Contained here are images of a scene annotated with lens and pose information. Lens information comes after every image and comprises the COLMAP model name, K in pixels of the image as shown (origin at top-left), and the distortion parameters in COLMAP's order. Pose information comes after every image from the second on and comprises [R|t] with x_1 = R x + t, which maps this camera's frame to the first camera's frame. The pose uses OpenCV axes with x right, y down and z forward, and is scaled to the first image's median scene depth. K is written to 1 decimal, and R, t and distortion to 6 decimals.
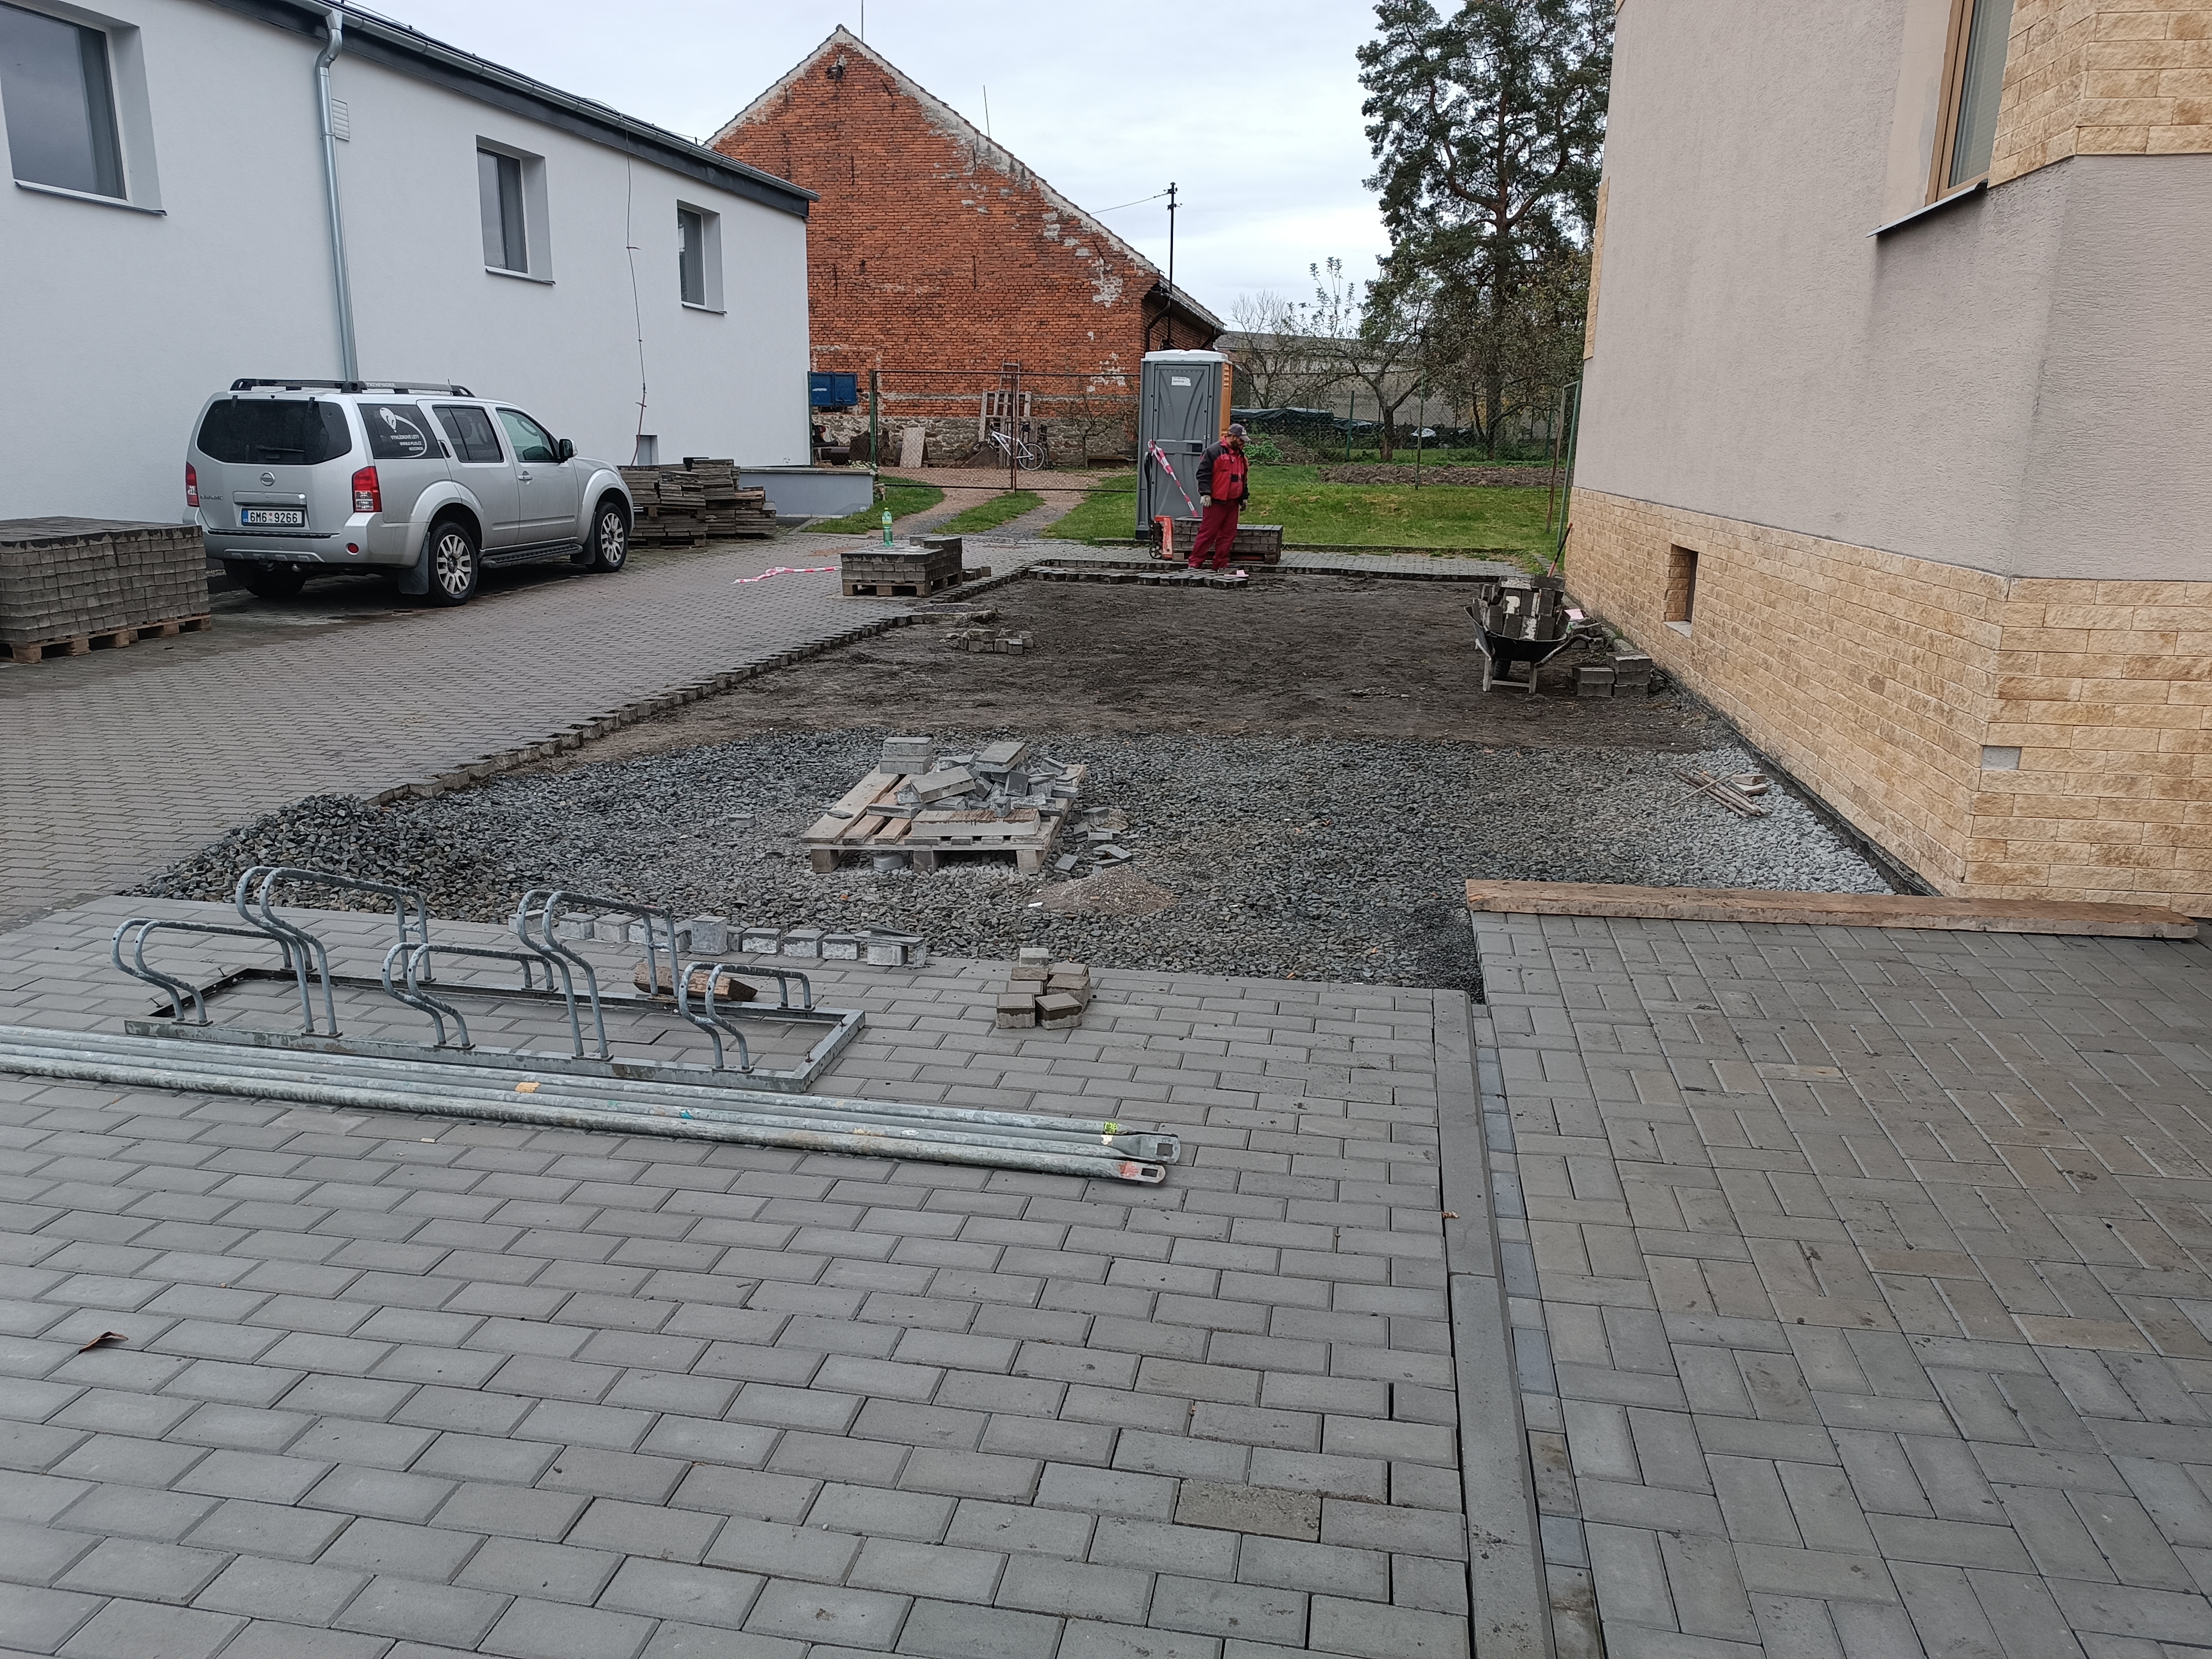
lens RADIAL K [[1581.8, 0, 1106.0], [0, 1581.8, 829.5], [0, 0, 1]] dist [0.003075, 0.001289]
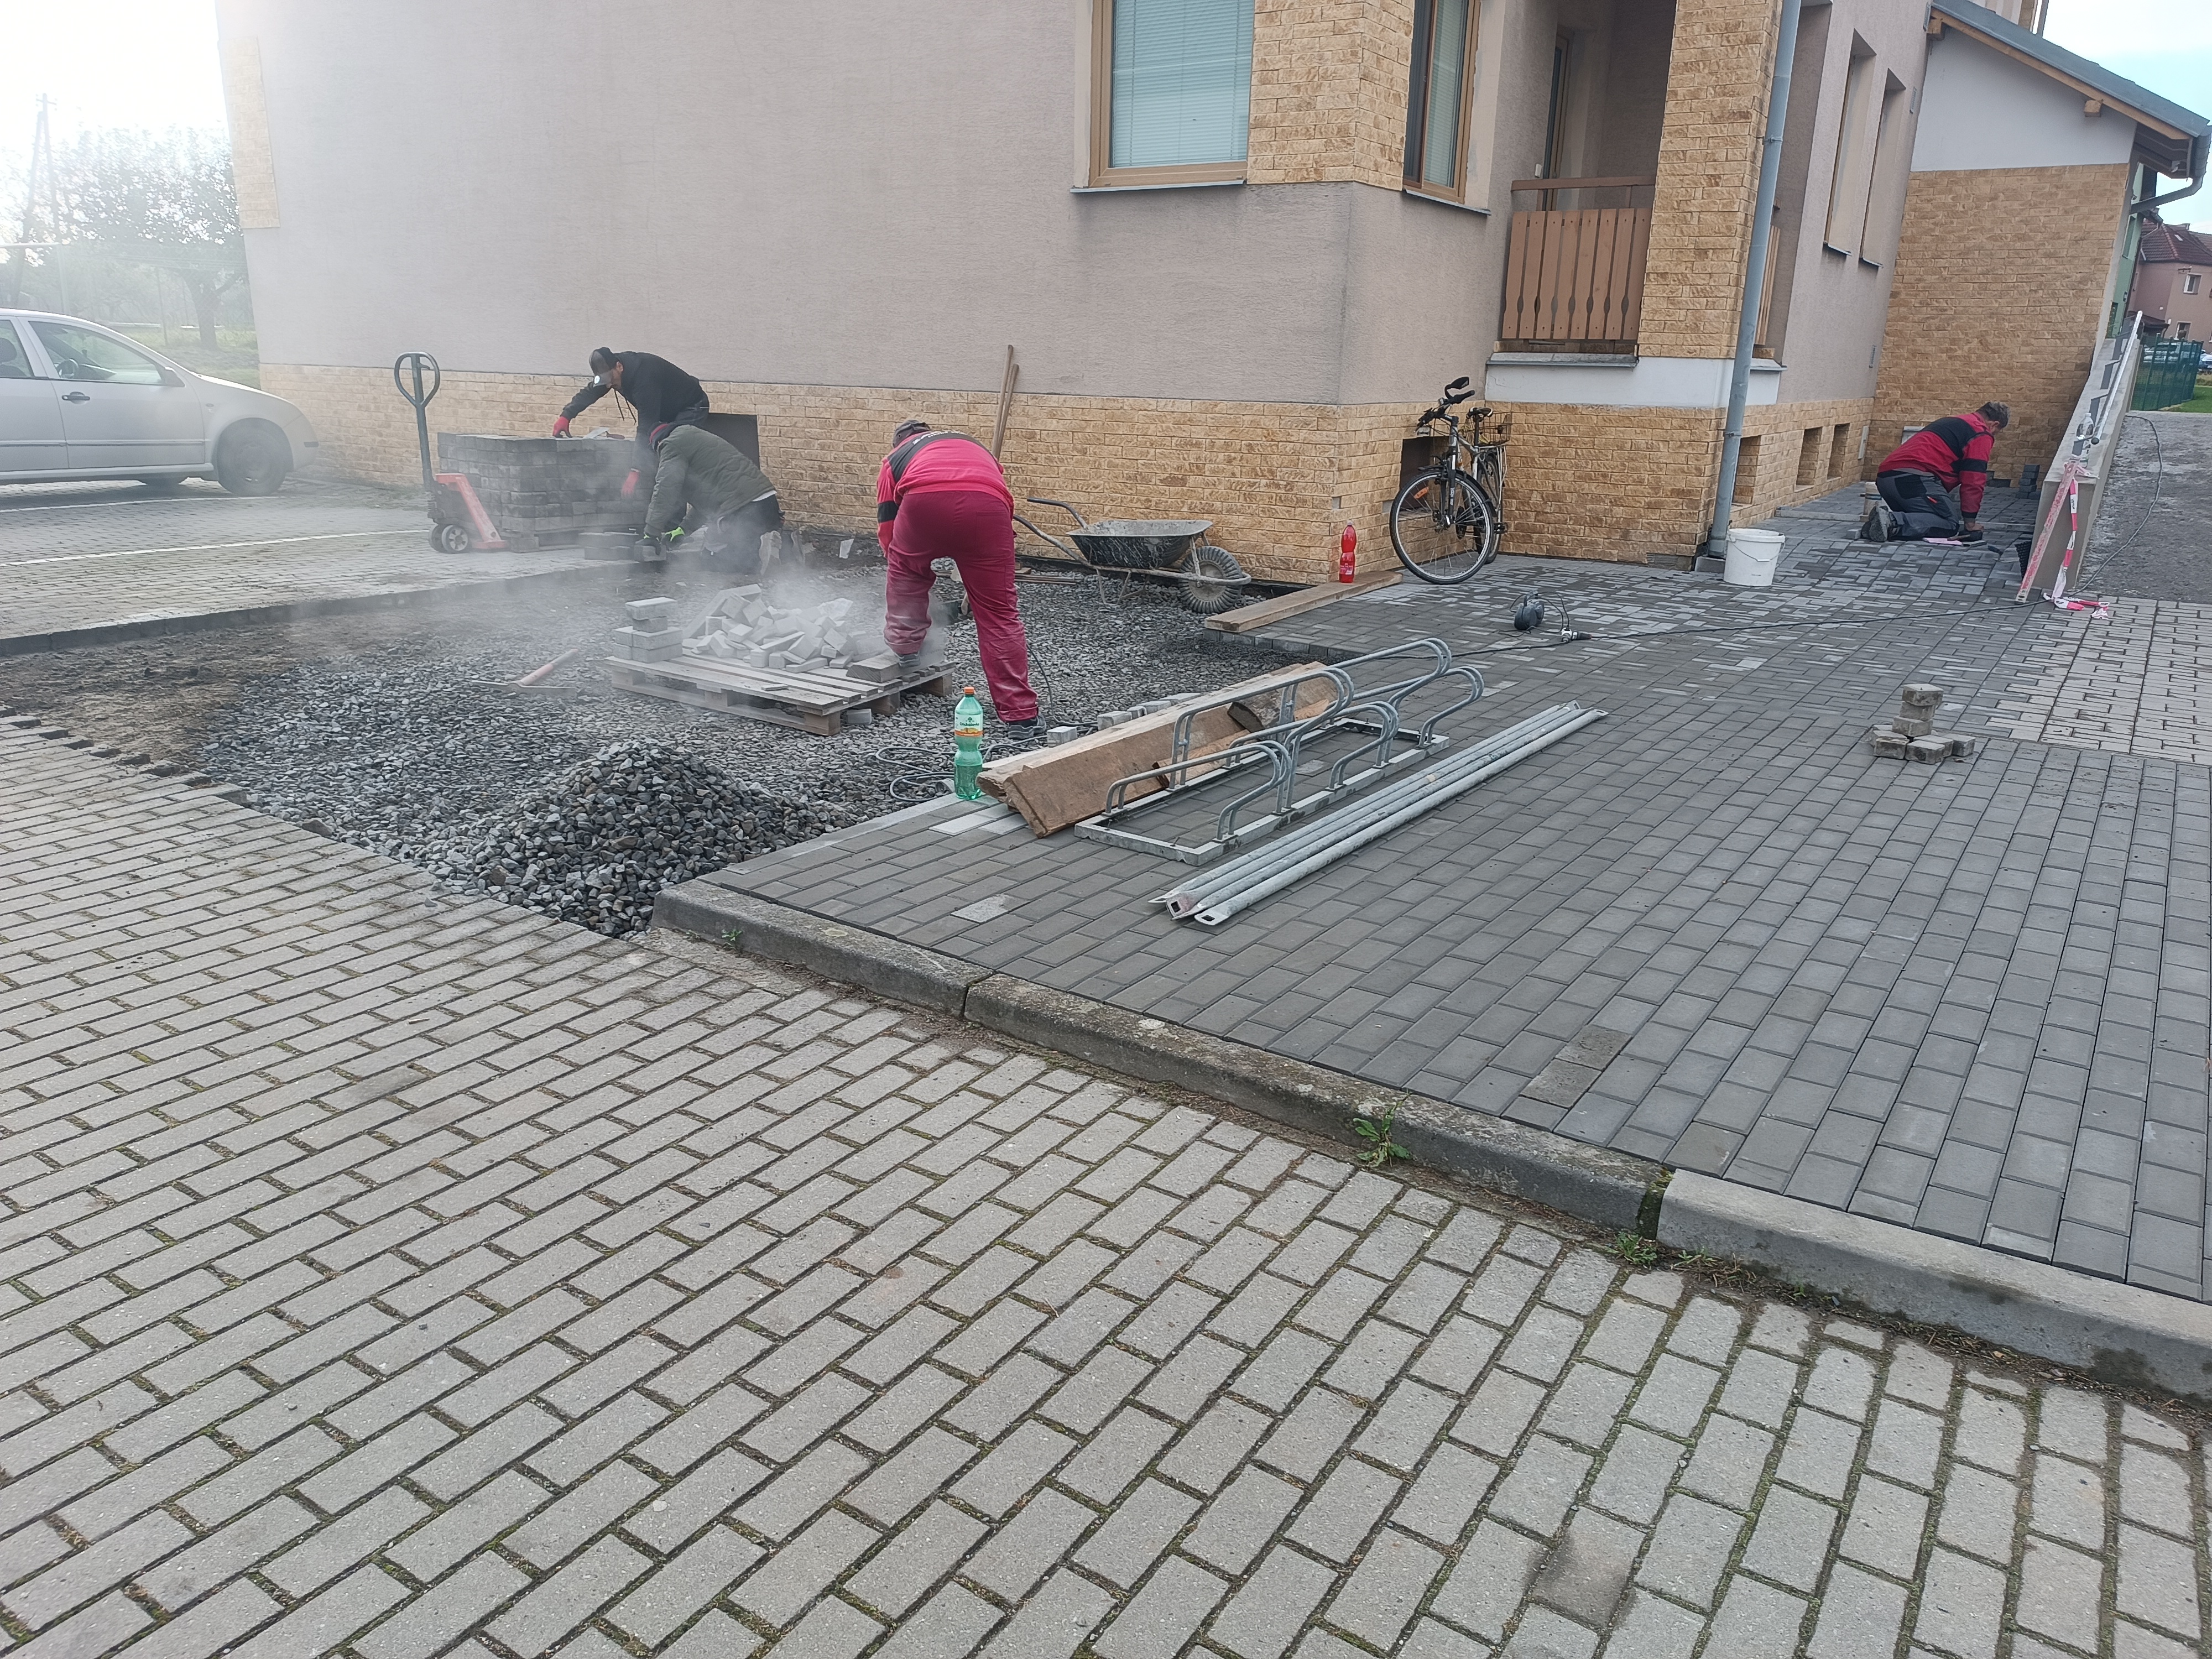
lens RADIAL K [[1581.8, 0, 1106.0], [0, 1581.8, 829.5], [0, 0, 1]] dist [0.003075, 0.001289]
pose [[0.406384, -0.272266, 0.872194, -6.497246], [0.206727, 0.957216, 0.202486, -0.563433], [-0.890009, 0.098019, 0.445282, 2.215723]]
